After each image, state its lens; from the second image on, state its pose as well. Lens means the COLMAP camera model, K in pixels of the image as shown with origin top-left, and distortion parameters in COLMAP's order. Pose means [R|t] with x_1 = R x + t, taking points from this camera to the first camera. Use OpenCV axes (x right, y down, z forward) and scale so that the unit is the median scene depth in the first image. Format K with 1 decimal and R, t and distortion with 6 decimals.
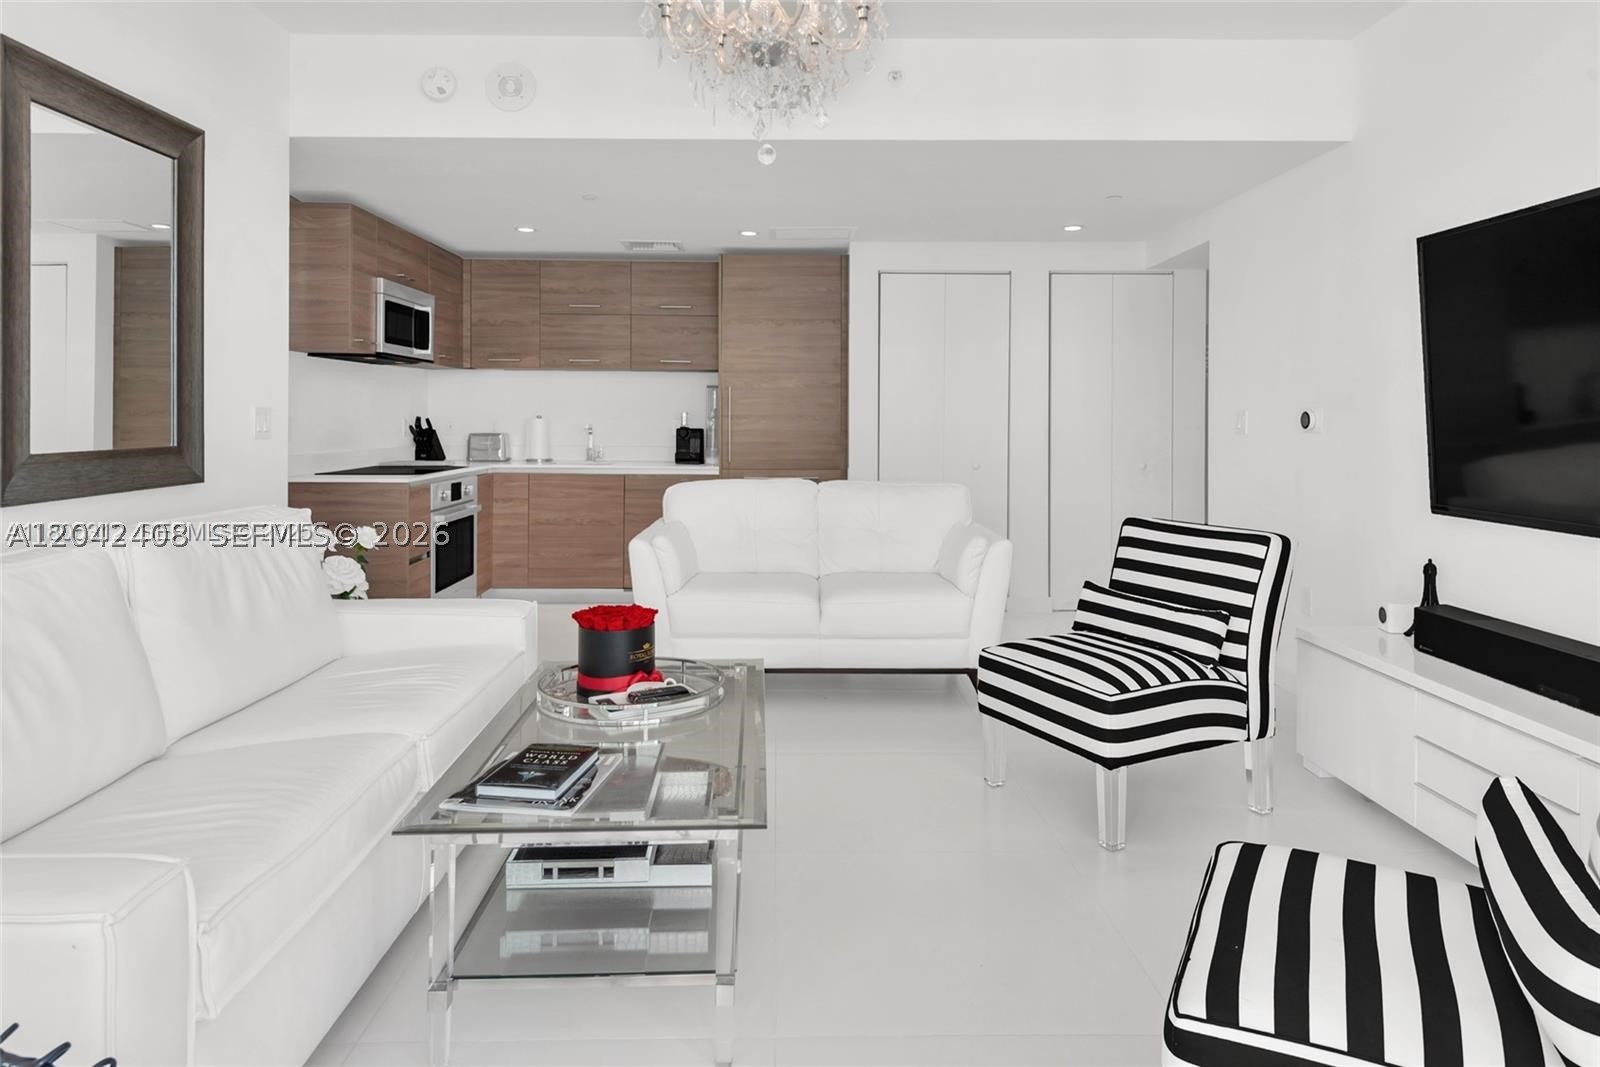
lens RADIAL K [[970.1, 0, 803.8], [0, 970.1, 425.7], [0, 0, 1]] dist [0.001455, -0.001112]
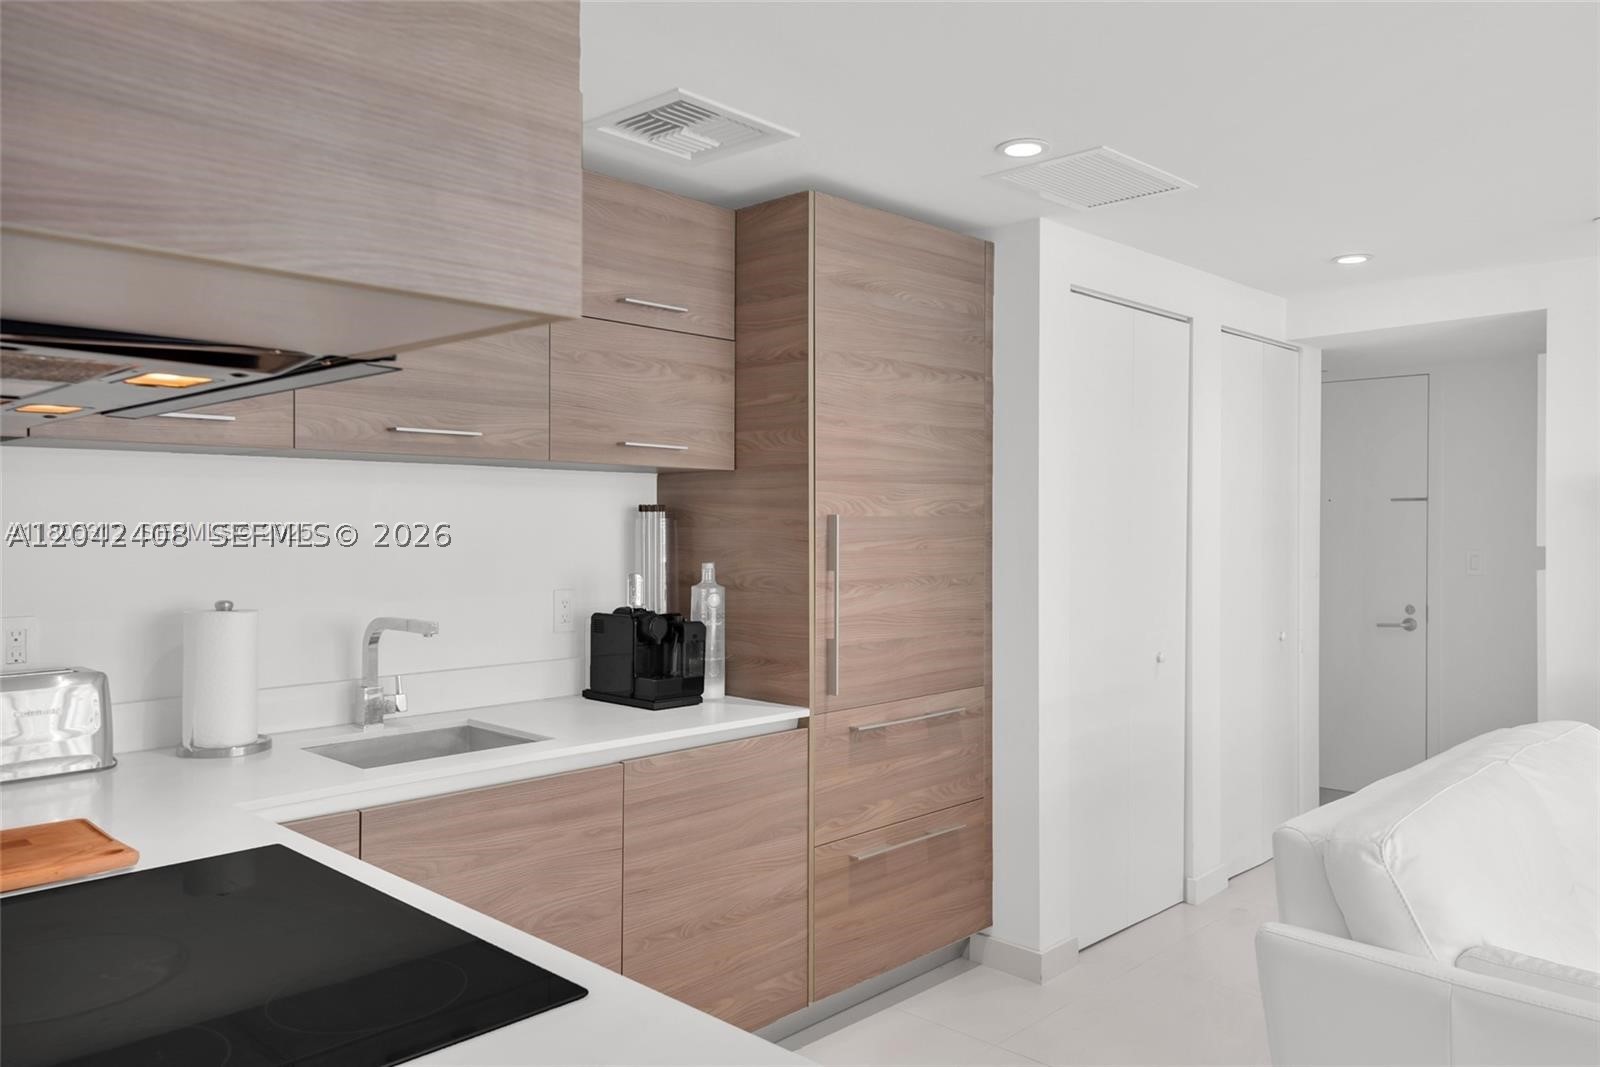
lens RADIAL K [[1161.4, 0, 815.0], [0, 1161.4, 525.8], [0, 0, 1]] dist [0.027789, -0.005630]
pose [[0.706890, -0.005718, 0.707301, -0.564457], [0.004924, 0.999983, 0.003163, -0.048263], [-0.707307, 0.001247, 0.706906, 0.850499]]
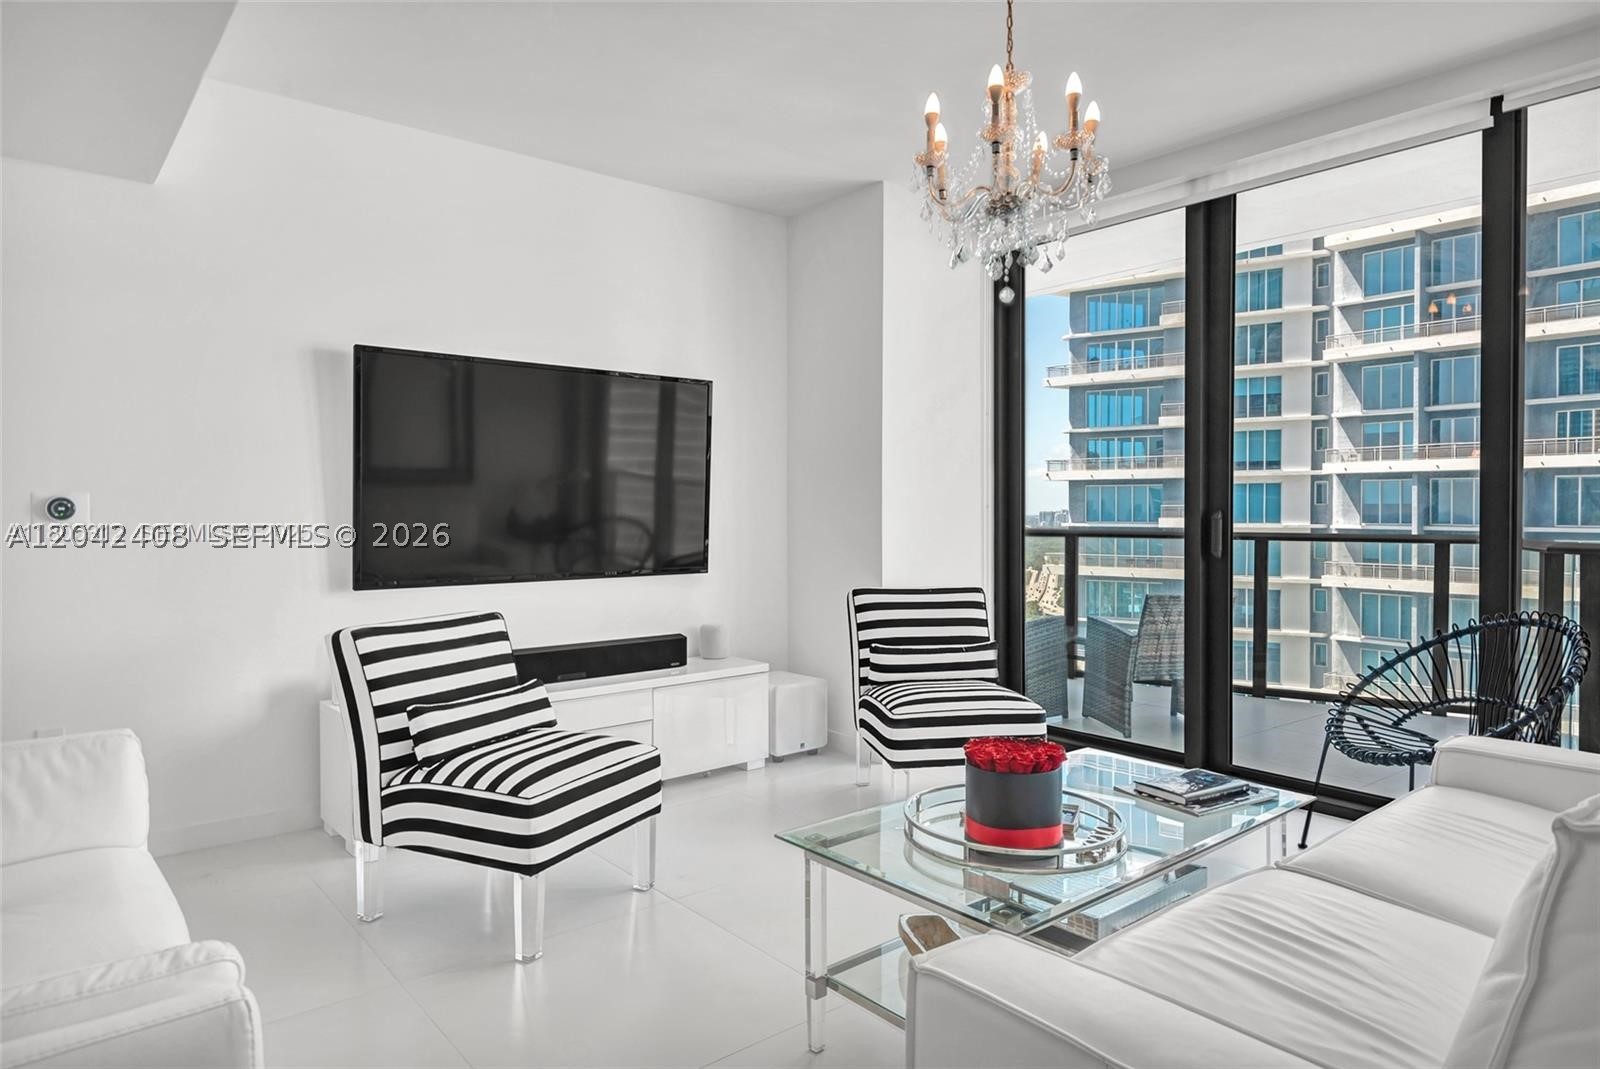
lens RADIAL K [[984.5, 0, 826.0], [0, 984.5, 524.3], [0, 0, 1]] dist [0.025406, -0.017495]
pose [[-0.614300, -0.013929, 0.788950, -0.396608], [0.006383, 0.999724, 0.022620, -0.006187], [-0.789047, 0.018932, -0.614042, 0.880203]]
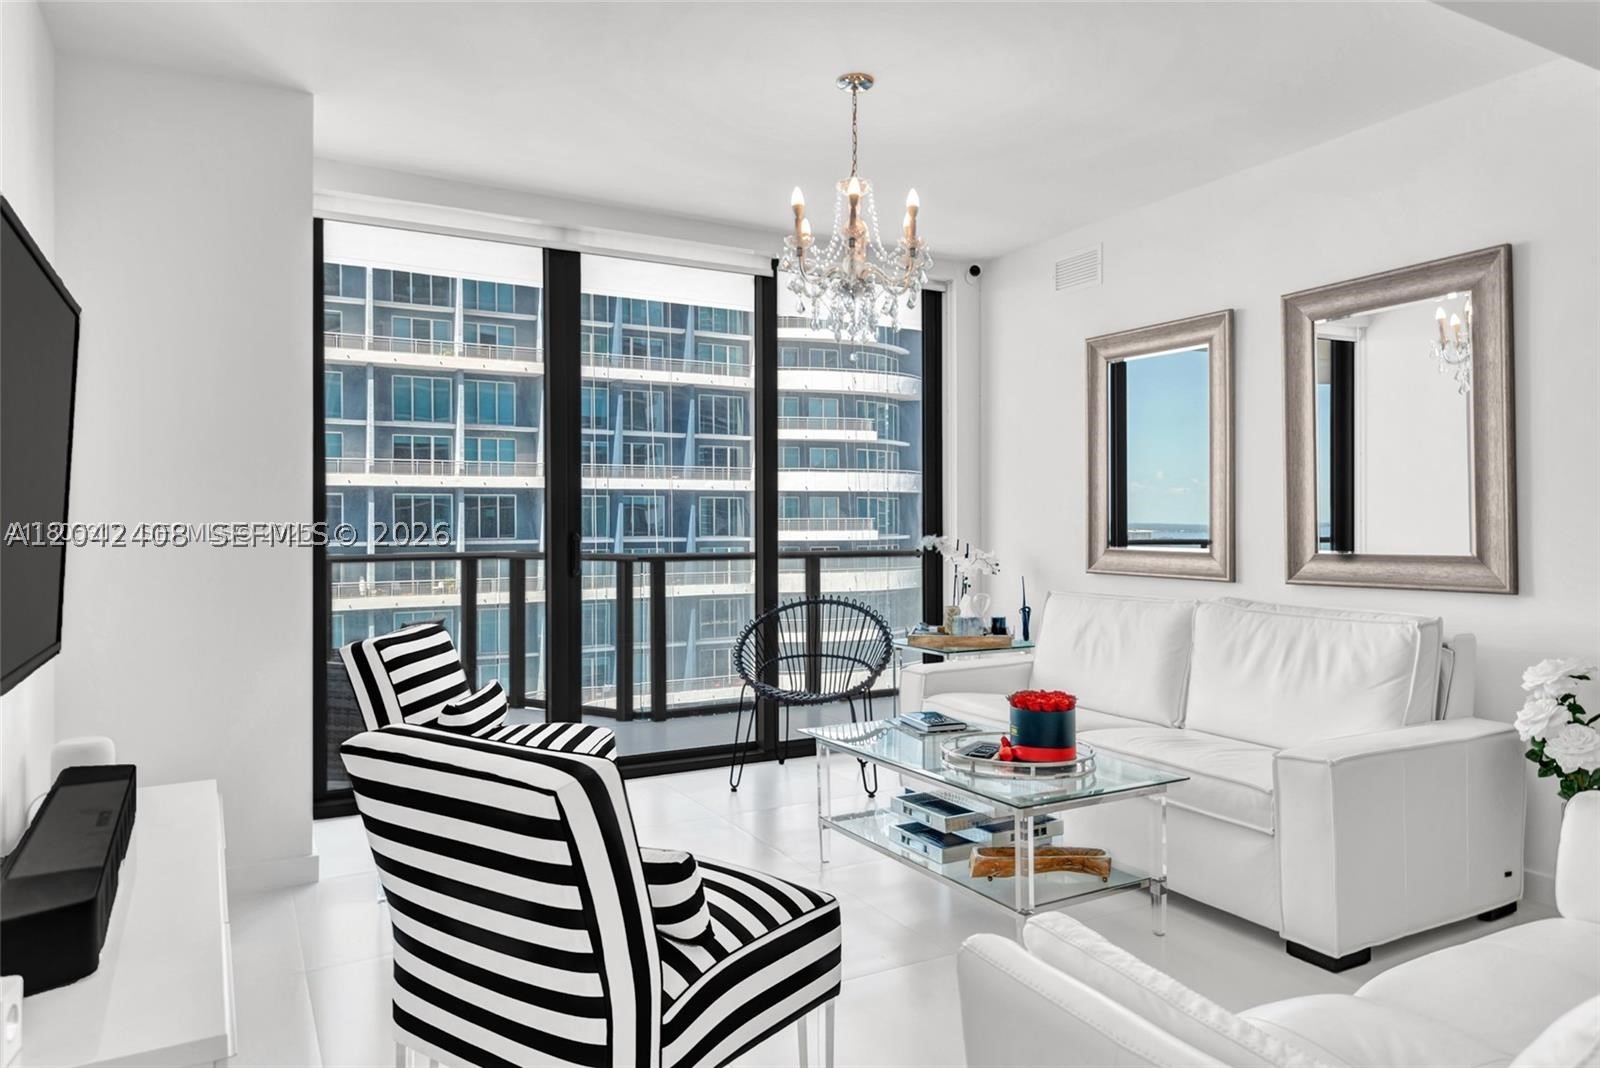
lens RADIAL K [[1040.2, 0, 806.0], [0, 1040.2, 520.2], [0, 0, 1]] dist [0.001366, -0.004996]
pose [[-0.891389, -0.000538, -0.453239, 0.347042], [-0.002368, 0.999991, 0.003470, -0.012889], [0.453234, 0.004166, -0.891382, 1.080494]]
